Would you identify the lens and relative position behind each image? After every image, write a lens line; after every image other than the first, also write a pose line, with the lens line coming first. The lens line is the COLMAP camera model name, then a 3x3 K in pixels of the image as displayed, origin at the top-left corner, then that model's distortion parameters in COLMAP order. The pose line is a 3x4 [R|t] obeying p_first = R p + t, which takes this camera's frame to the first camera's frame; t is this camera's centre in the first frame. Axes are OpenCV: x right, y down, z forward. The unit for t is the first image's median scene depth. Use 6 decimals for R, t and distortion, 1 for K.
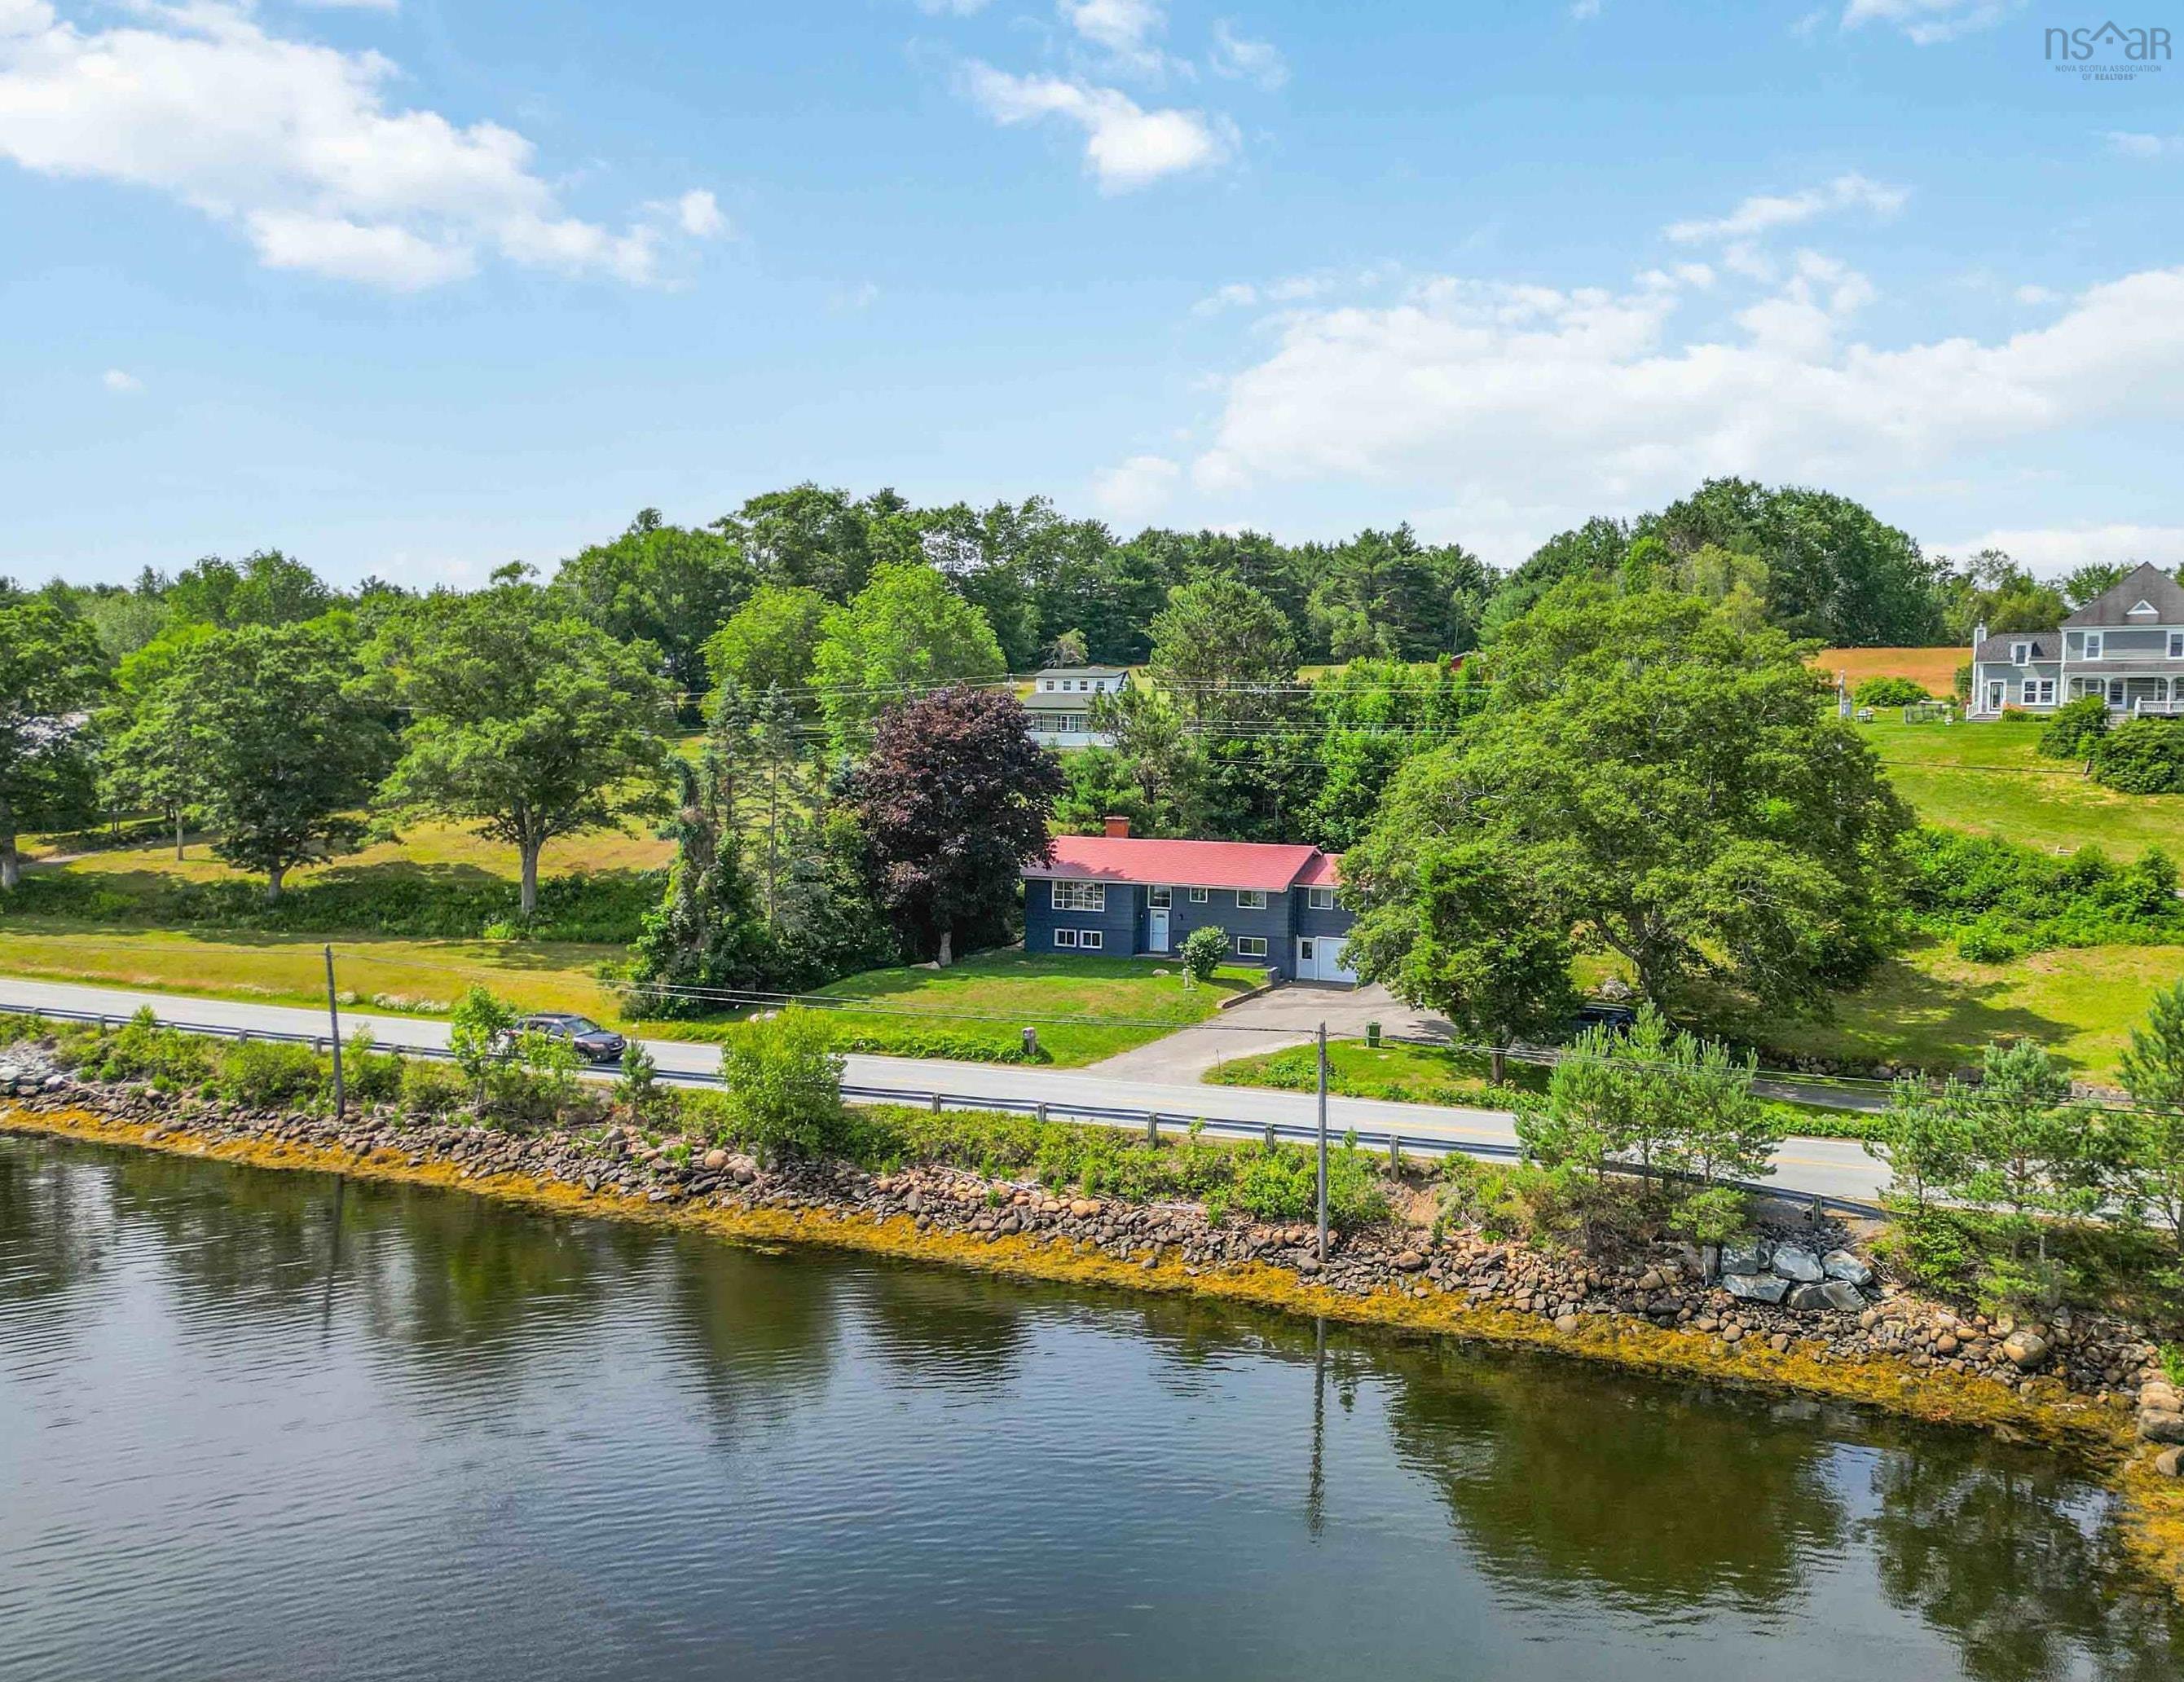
lens RADIAL K [[1744.5, 0, 1169.7], [0, 1744.5, 837.7], [0, 0, 1]] dist [0.093735, -0.133579]
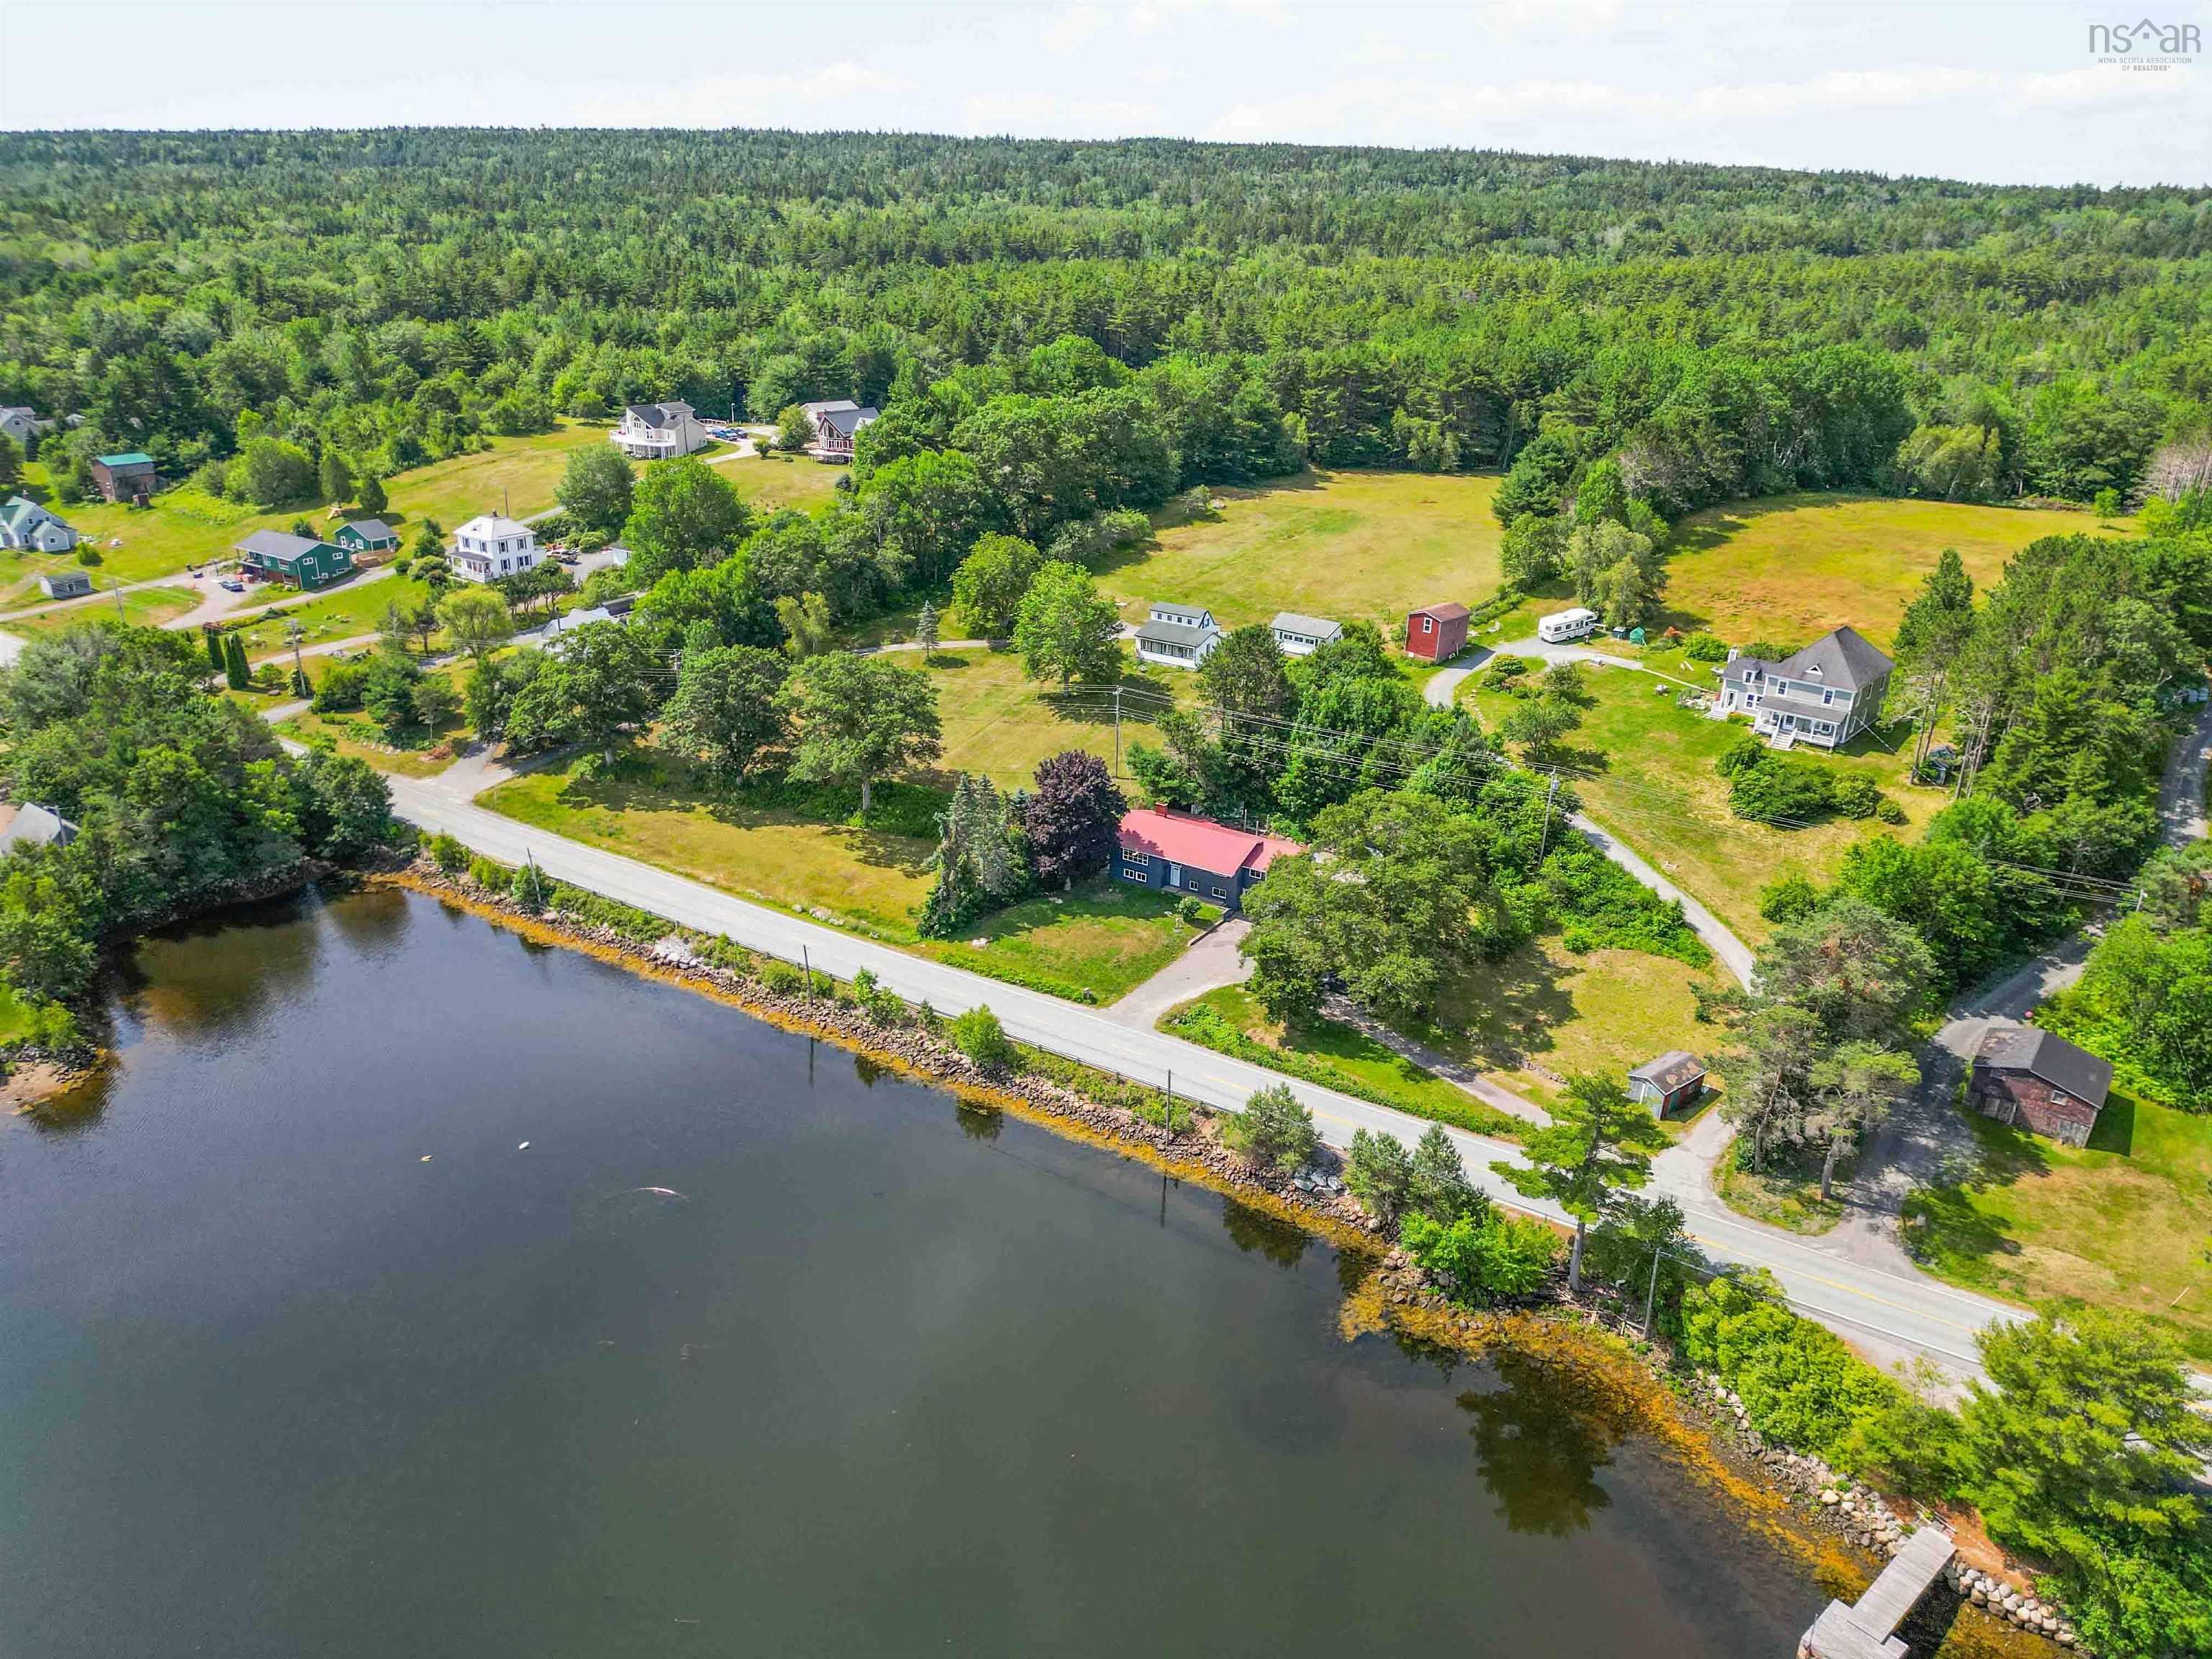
lens RADIAL K [[1543.1, 0, 1099.4], [0, 1543.1, 833.9], [0, 0, 1]] dist [0.081518, -0.090642]
pose [[0.984468, 0.078068, -0.157254, 0.195791], [-0.022874, 0.945097, 0.325988, -0.608894], [0.174070, -0.317327, 0.932203, -0.683853]]
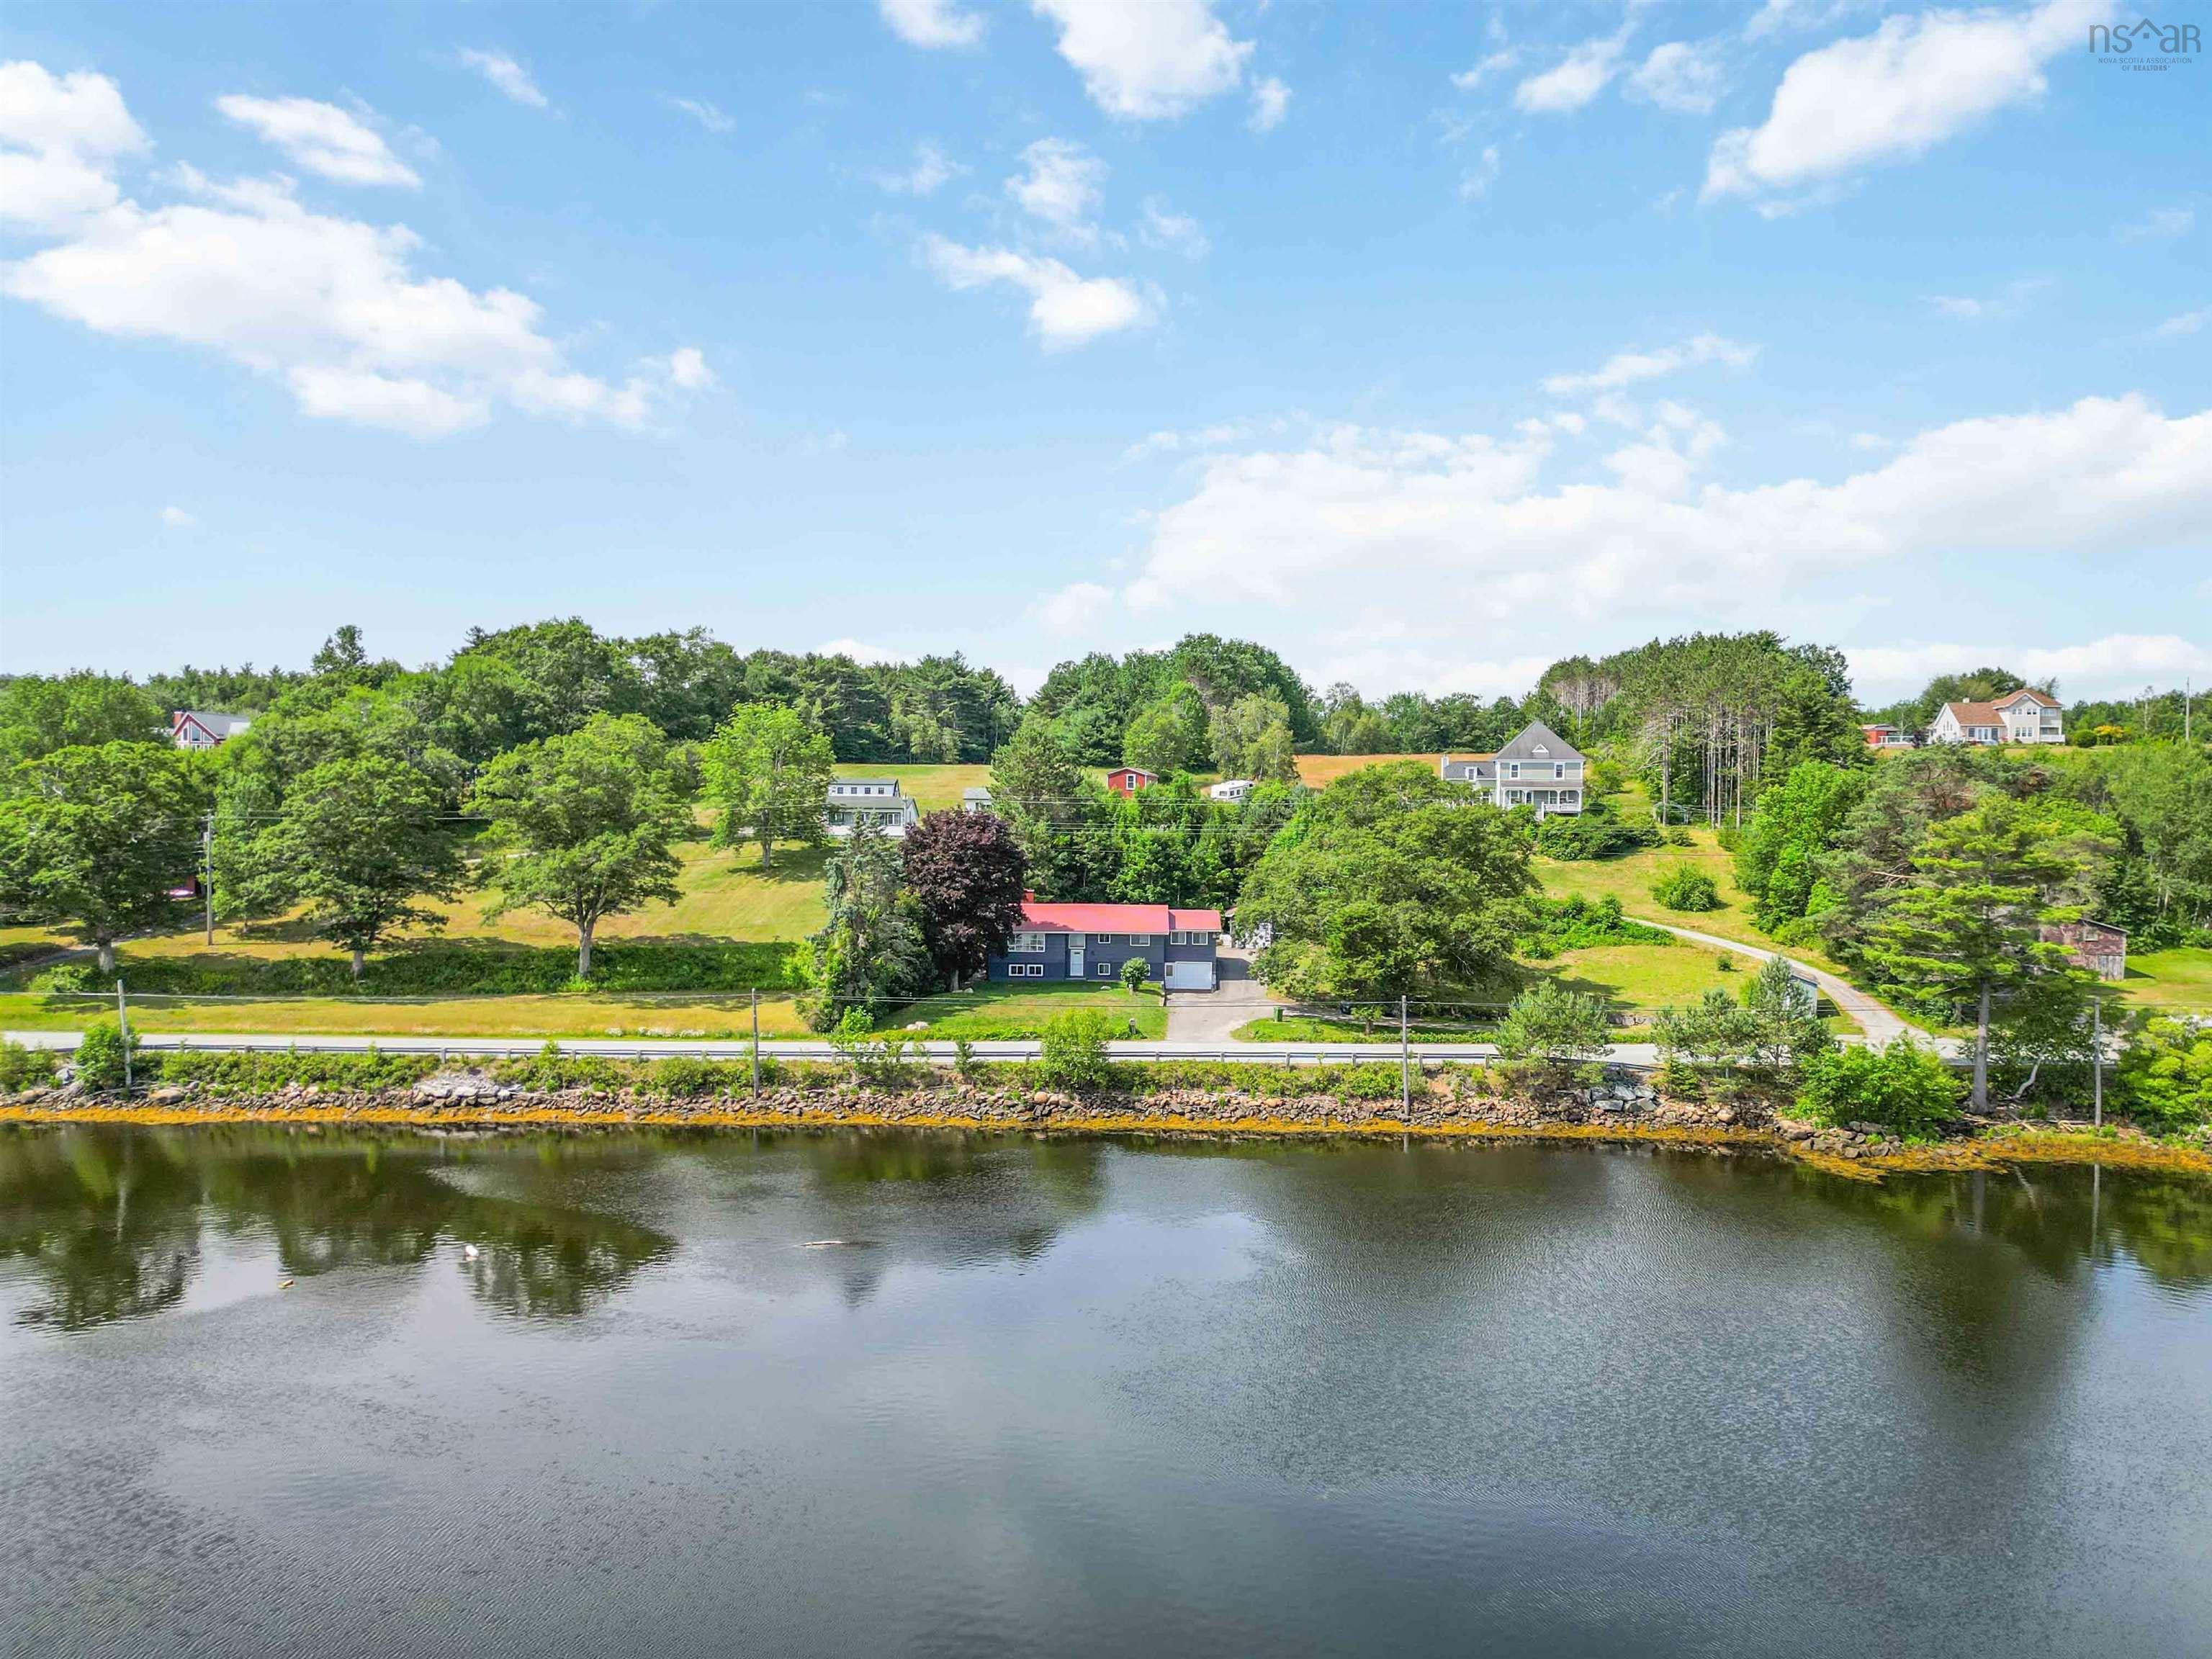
lens RADIAL K [[1543.1, 0, 1099.4], [0, 1543.1, 833.9], [0, 0, 1]] dist [0.081518, -0.090642]
pose [[0.934949, -0.013939, 0.354508, -0.519089], [0.025471, 0.999287, -0.027882, -0.024653], [-0.353867, 0.035098, 0.934637, -0.329343]]
